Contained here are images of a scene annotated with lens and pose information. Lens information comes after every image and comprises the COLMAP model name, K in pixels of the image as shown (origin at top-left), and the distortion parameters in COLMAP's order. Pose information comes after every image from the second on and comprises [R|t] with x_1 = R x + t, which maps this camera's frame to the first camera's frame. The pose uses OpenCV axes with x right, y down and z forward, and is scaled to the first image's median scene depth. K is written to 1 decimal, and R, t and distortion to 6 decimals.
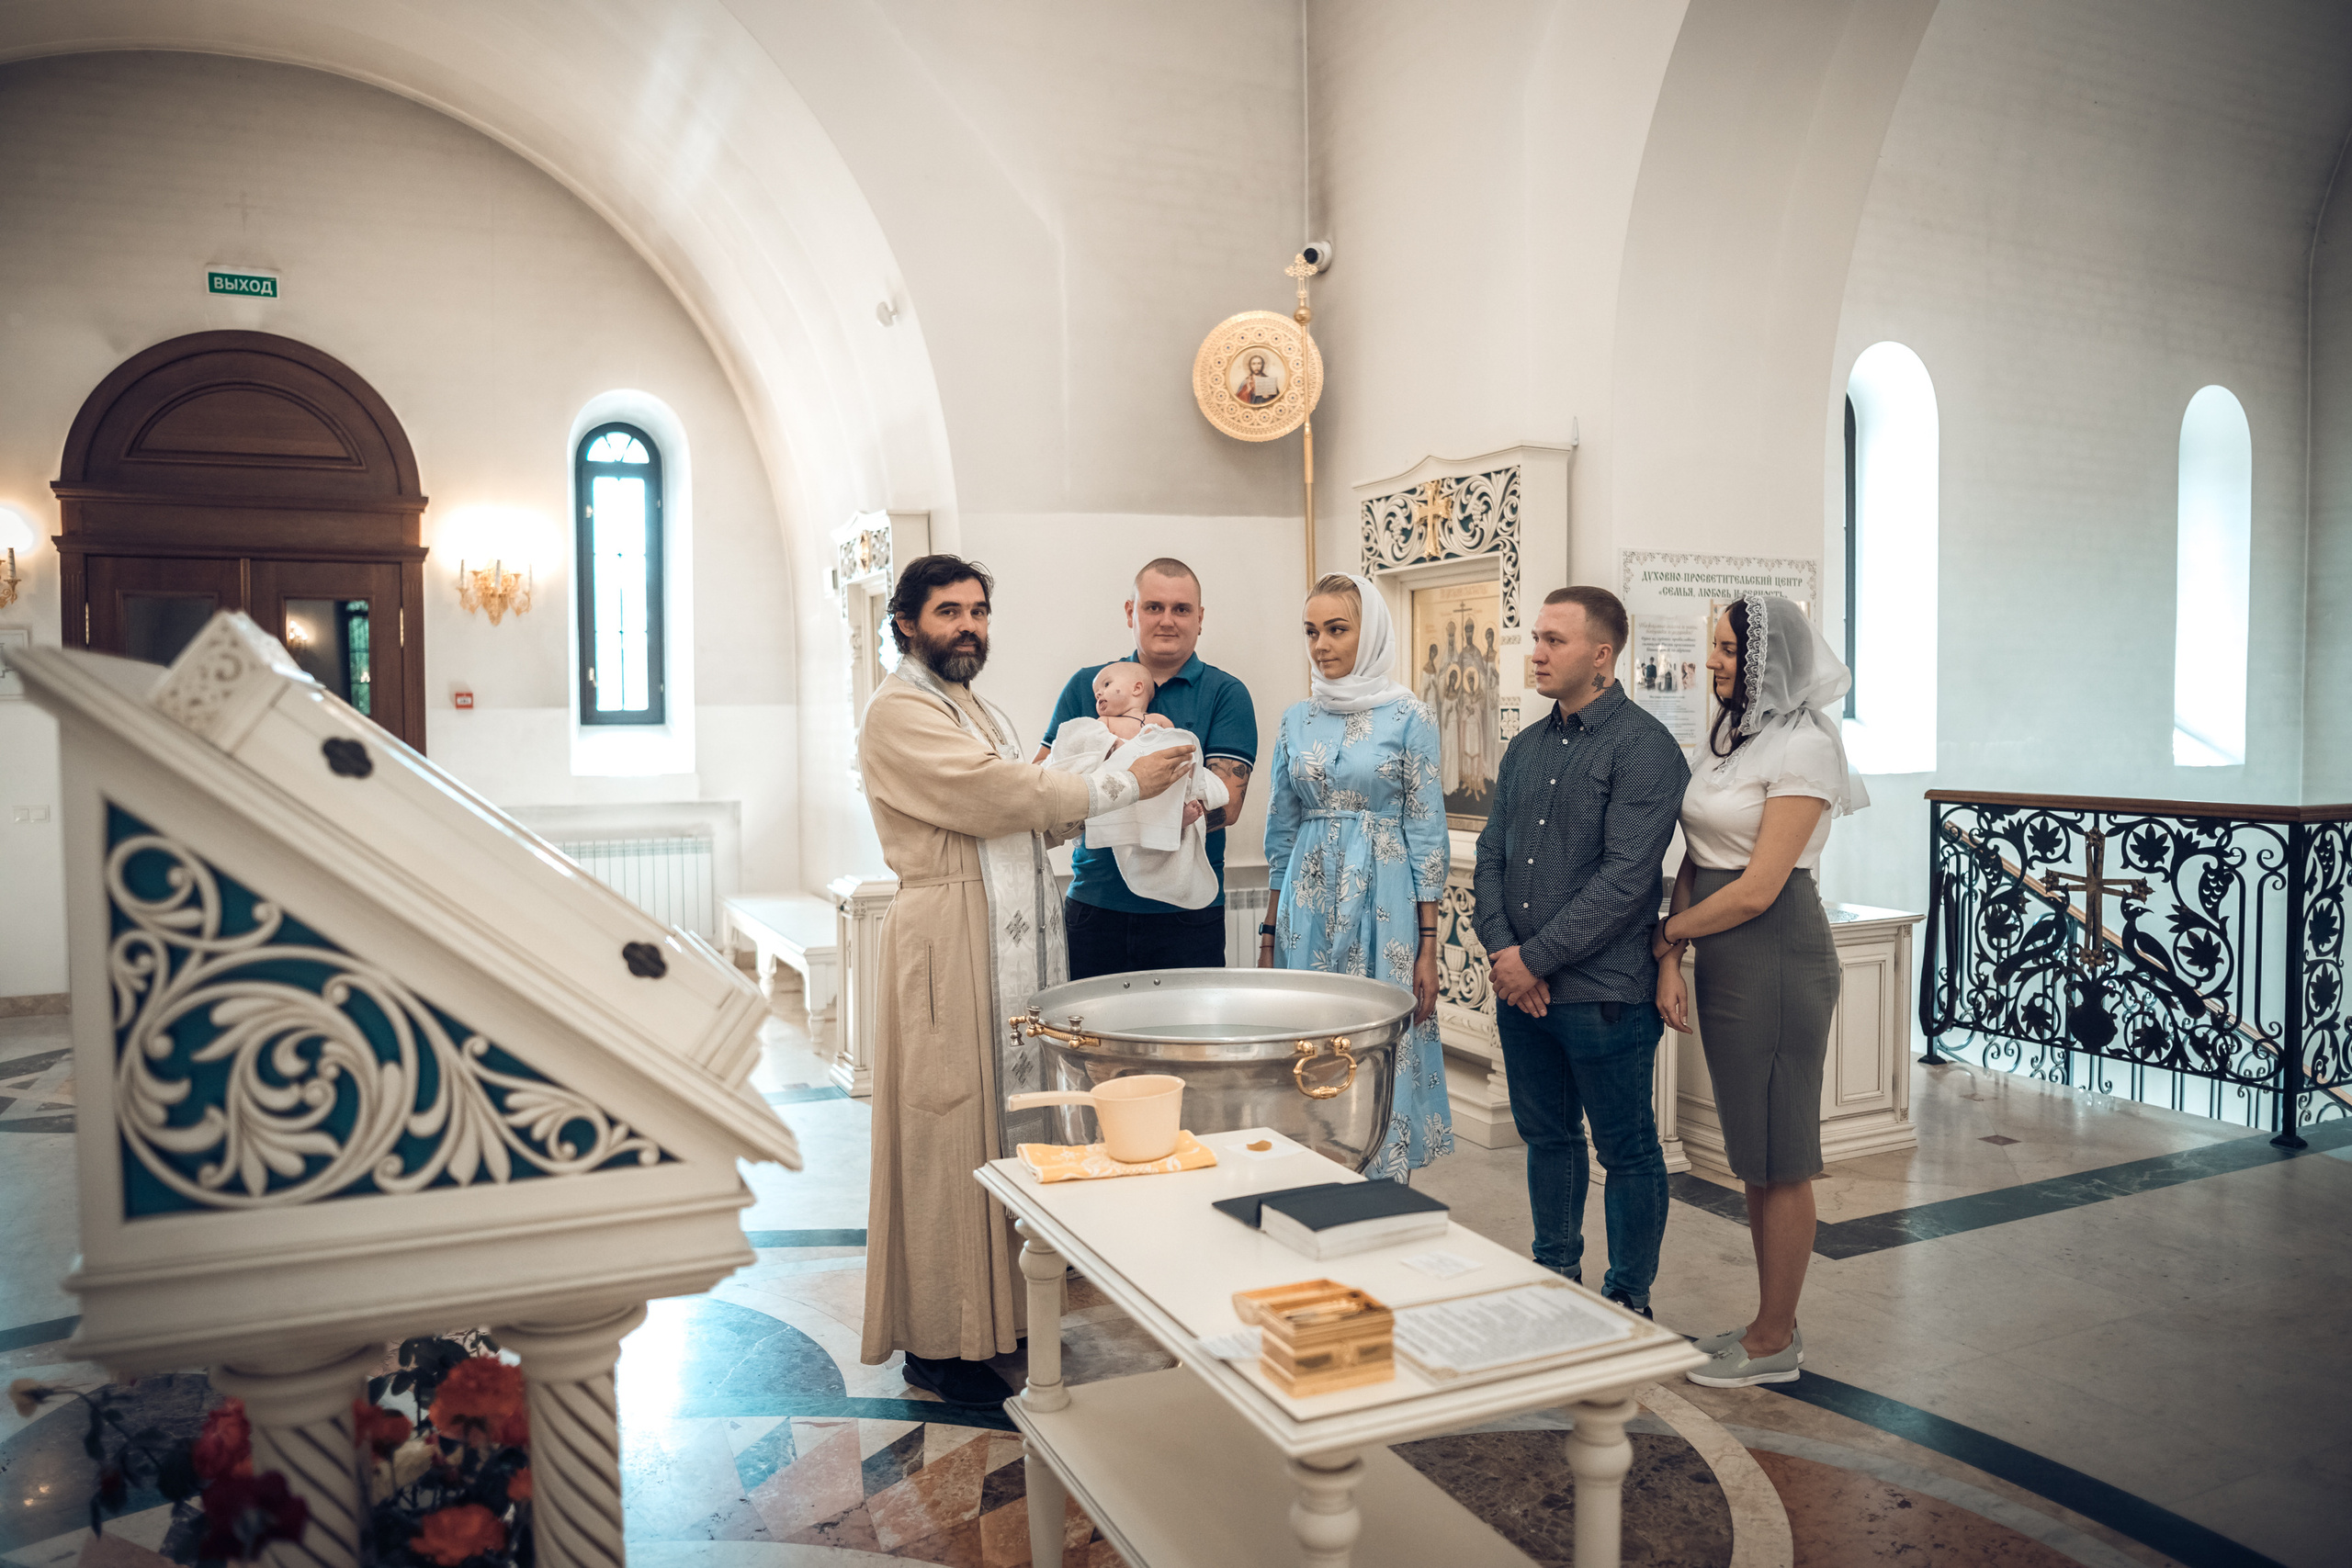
lens RADIAL K [[1625.0, 0, 1175.7], [0, 1625.0, 767.6], [0, 0, 1]] dist [-0.054124, 0.002469]
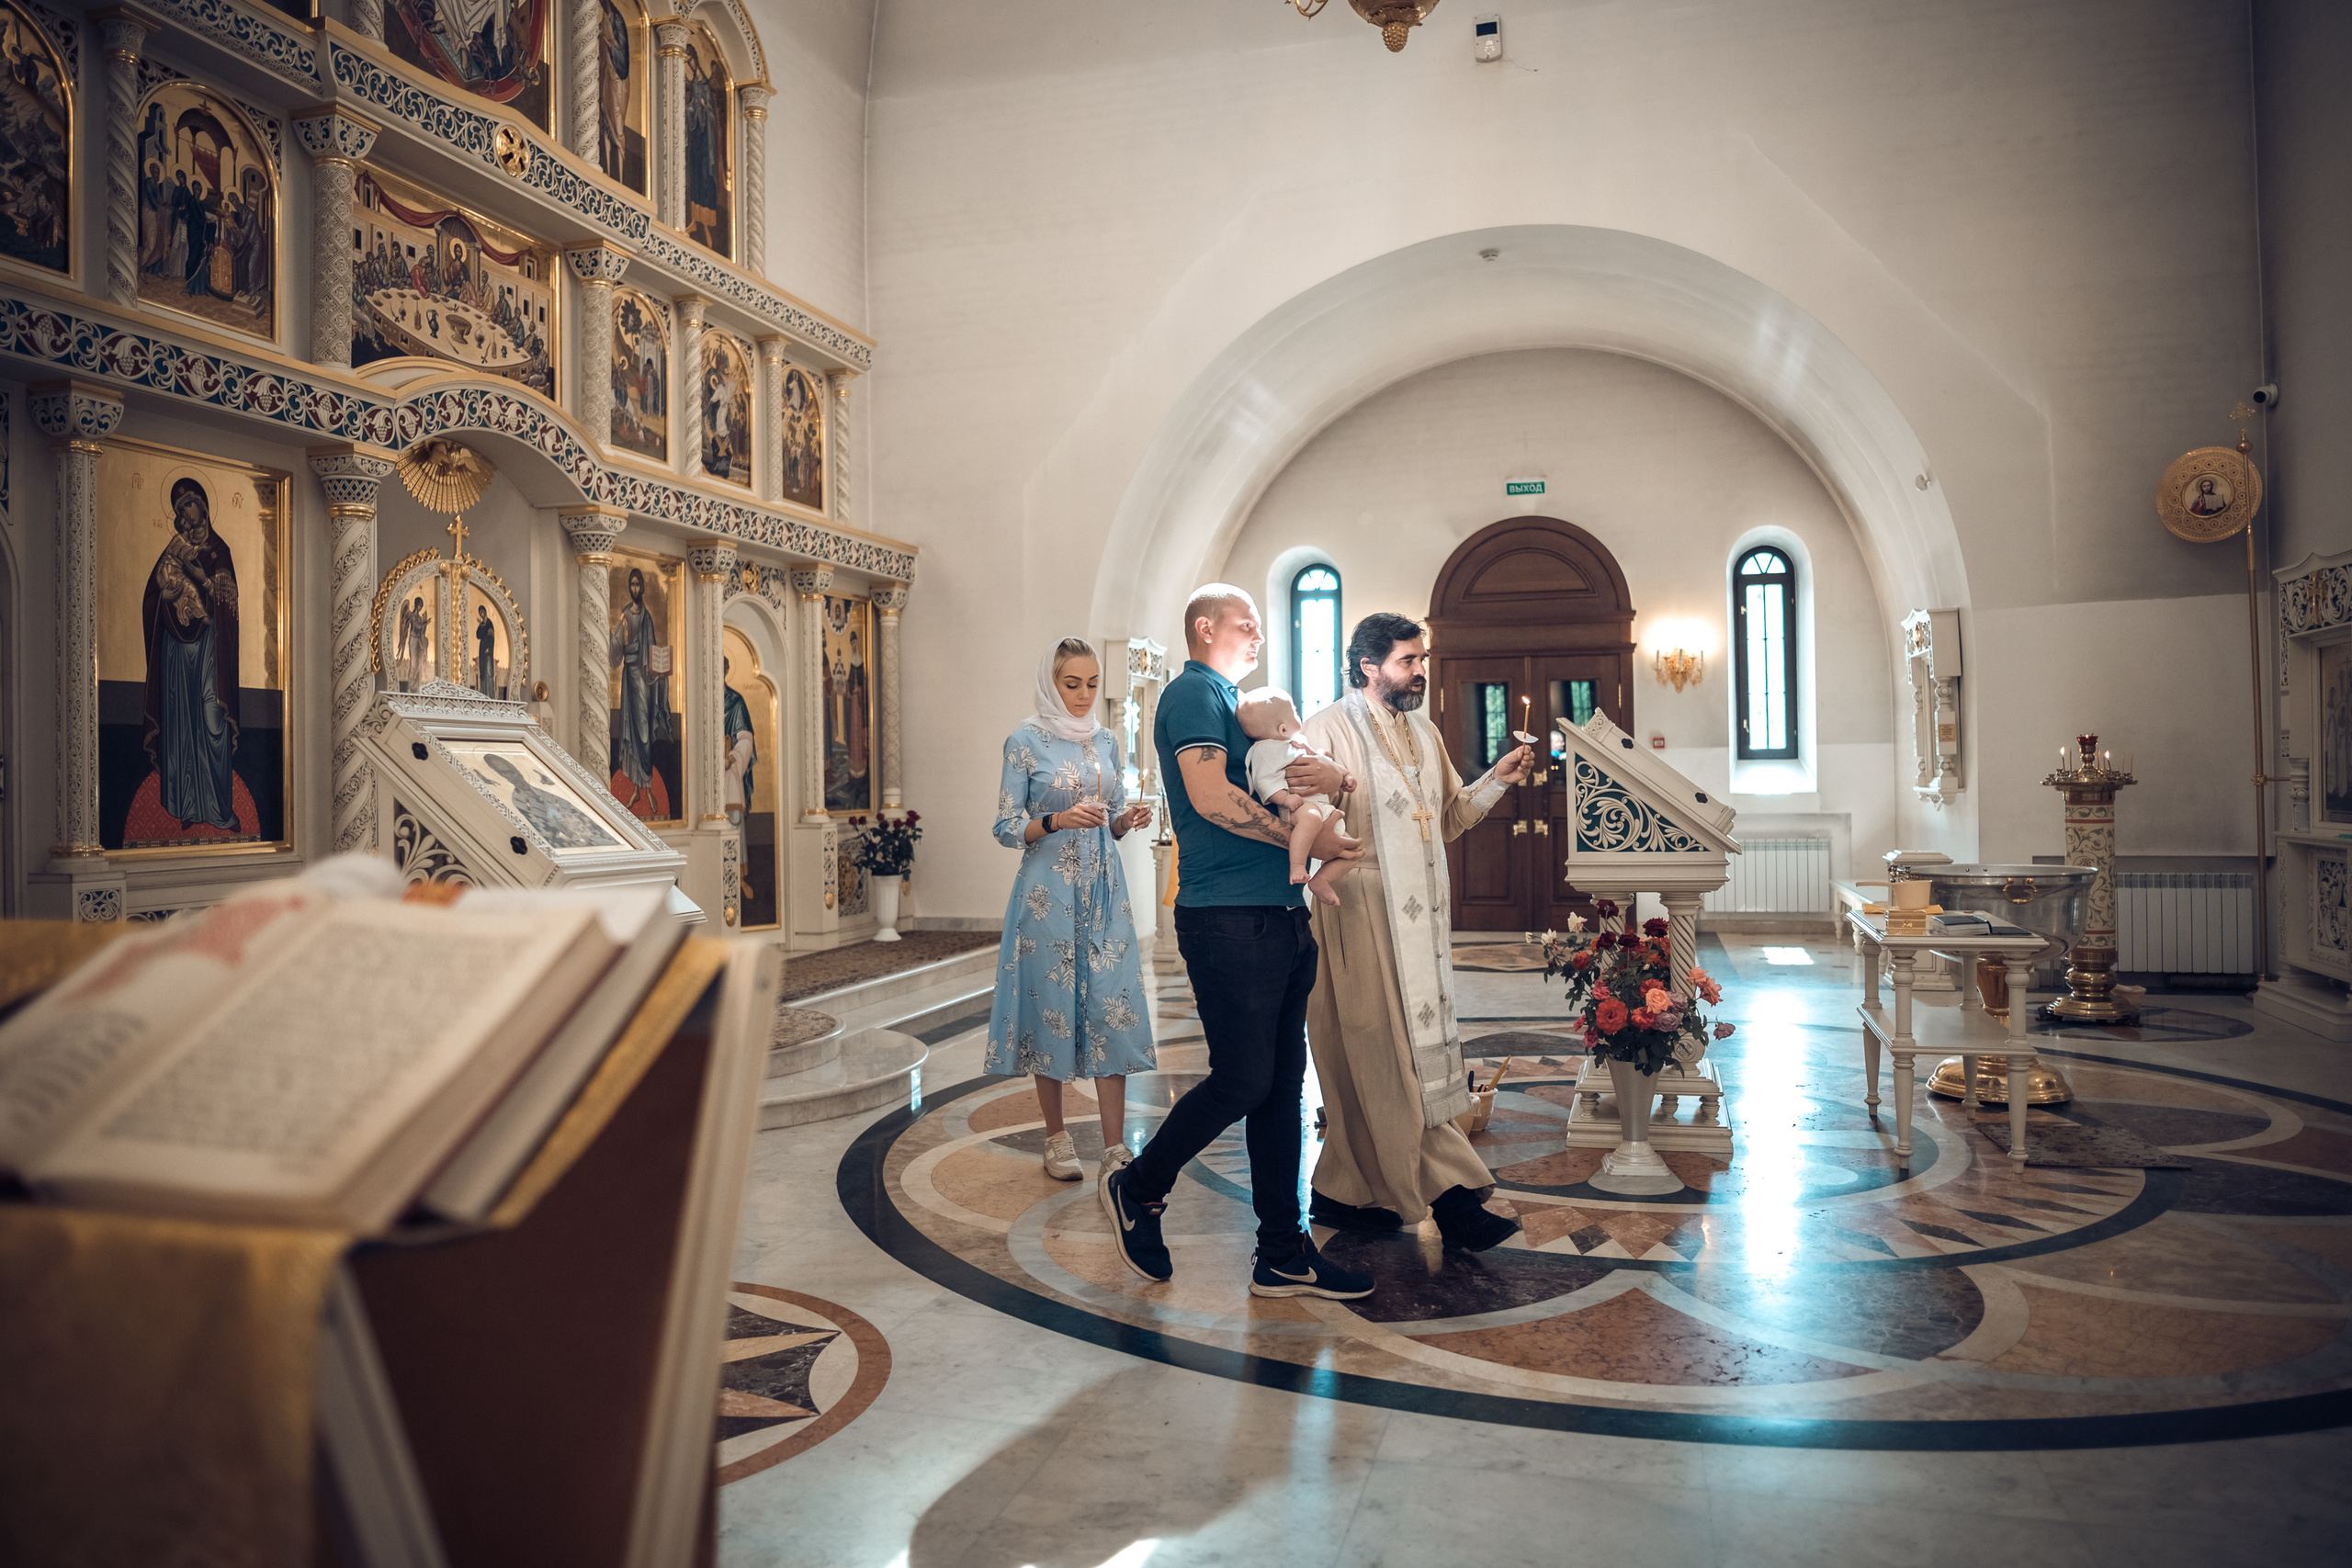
lens RADIAL K [[1625.0, 0, 1175.7], [0, 1625.0, 767.6], [0, 0, 1]] dist [-0.054124, 0.002469]
pose [[0.759531, -0.006273, -0.650441, 0.291225], [-0.014185, 0.999556, -0.026204, 0.040540], [0.650317, 0.029129, 0.759104, -0.649700]]
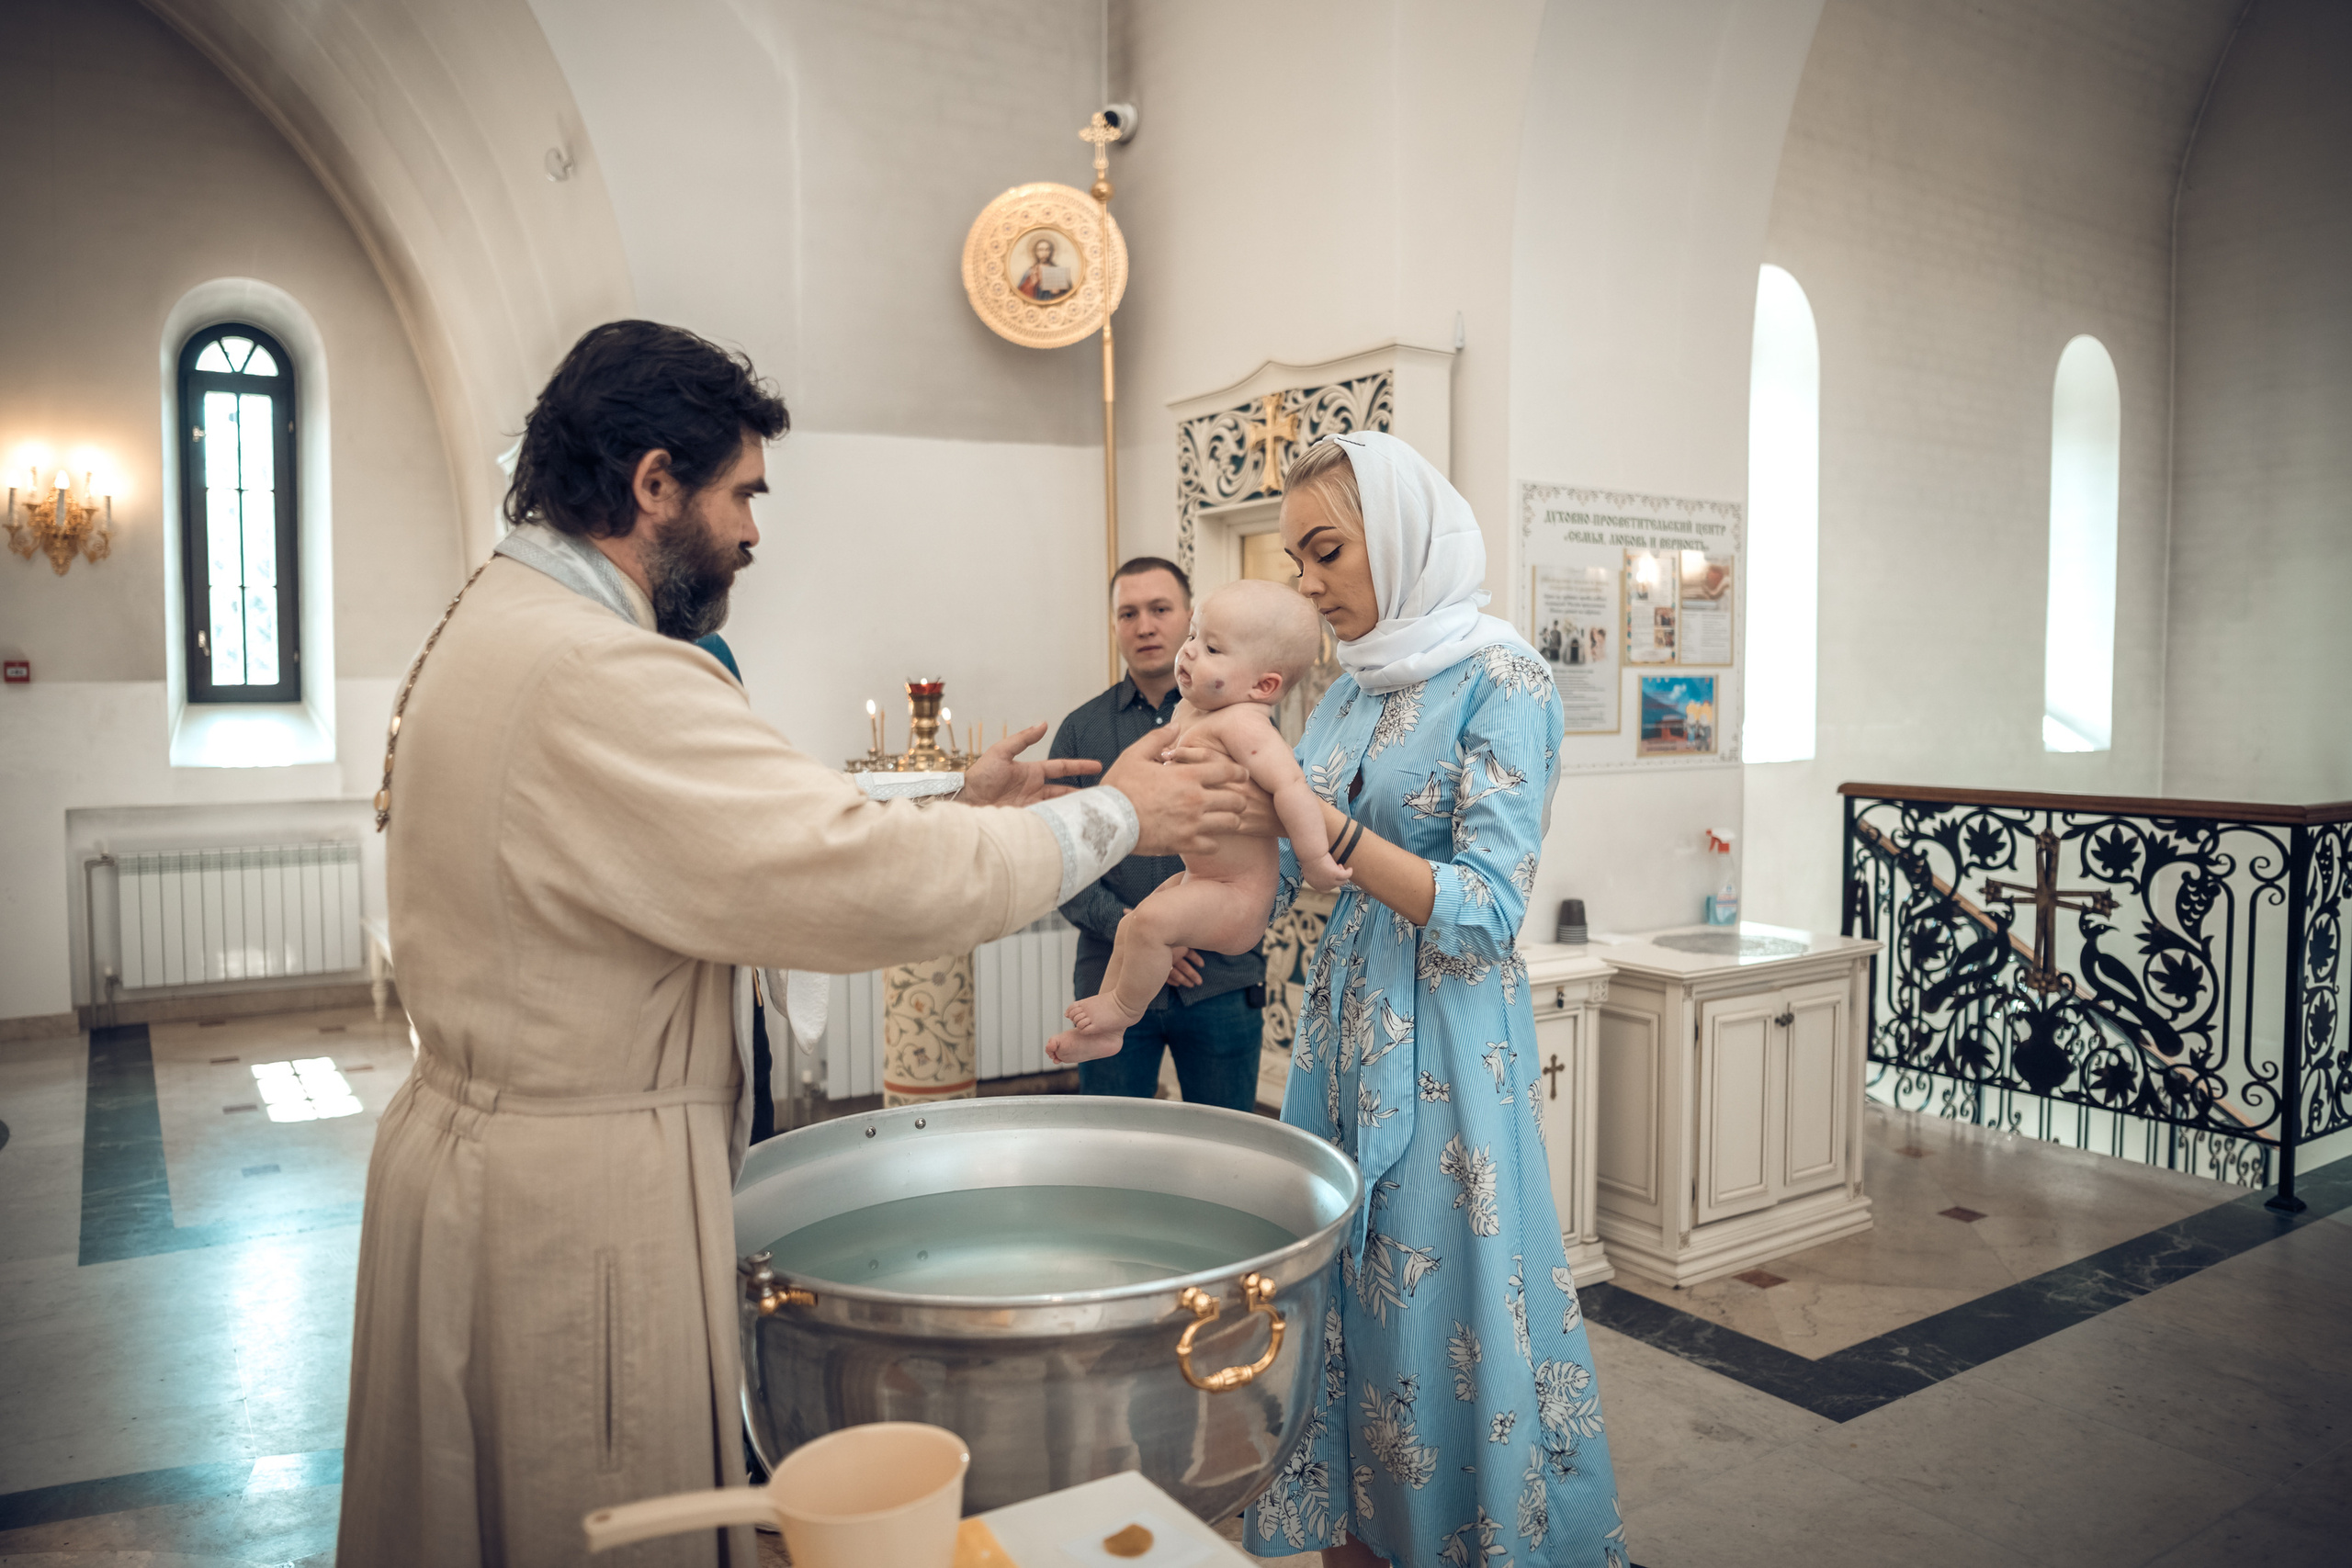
lens RADIAL K [[1670.1, 0, 1175.9], [0, 1670.1, 768.2], [0, 0, 1]] dist [-0.052014, 0.002683]
pose [[0.989794, -0.003397, 0.142463, -0.002900], [0.001510, 0.999910, 0.013349, -0.006850], [-0.142496, -0.012997, 0.989710, 0.205308]]
